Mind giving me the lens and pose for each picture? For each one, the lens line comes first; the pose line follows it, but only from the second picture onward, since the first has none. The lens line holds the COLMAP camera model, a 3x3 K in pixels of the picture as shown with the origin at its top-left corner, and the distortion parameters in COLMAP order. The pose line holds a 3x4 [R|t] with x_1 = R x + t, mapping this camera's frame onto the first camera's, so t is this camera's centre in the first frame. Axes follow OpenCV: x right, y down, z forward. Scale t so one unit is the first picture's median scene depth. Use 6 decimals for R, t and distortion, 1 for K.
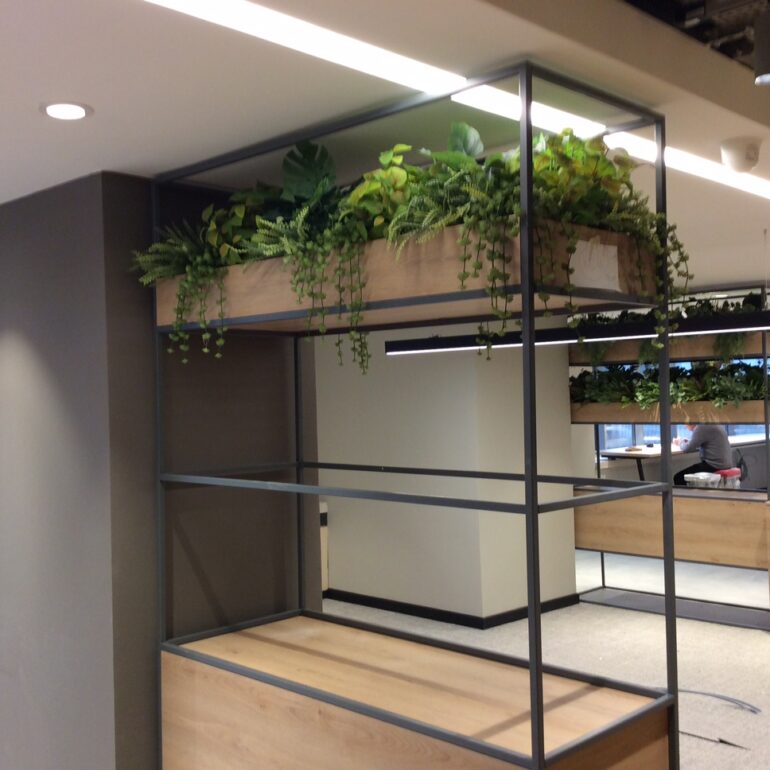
lens RADIAL K [[945.8, 0, 384.7], [0, 945.8, 387.7], [0, 0, 1]] dist [0.083323, 0.000000]
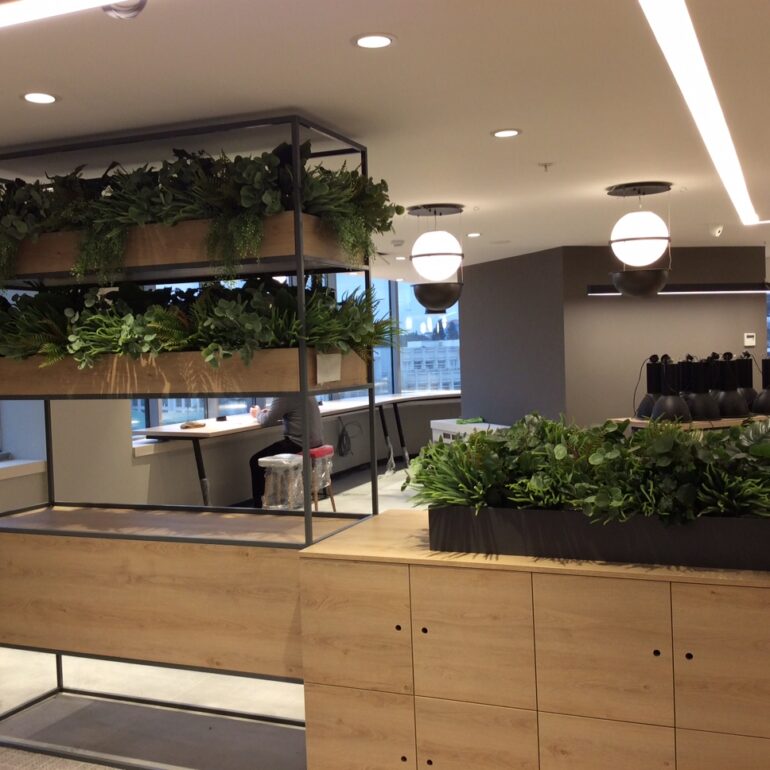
lens RADIAL K [[945.8, 0, 385.1], [0, 945.8, 385.0], [0, 0, 1]] dist [0.083323, 0.000000]
pose [[0.933340, -0.015451, 0.358662, 0.239076], [0.002058, 0.999287, 0.037696, 0.012671], [-0.358988, -0.034445, 0.932706, 0.477302]]
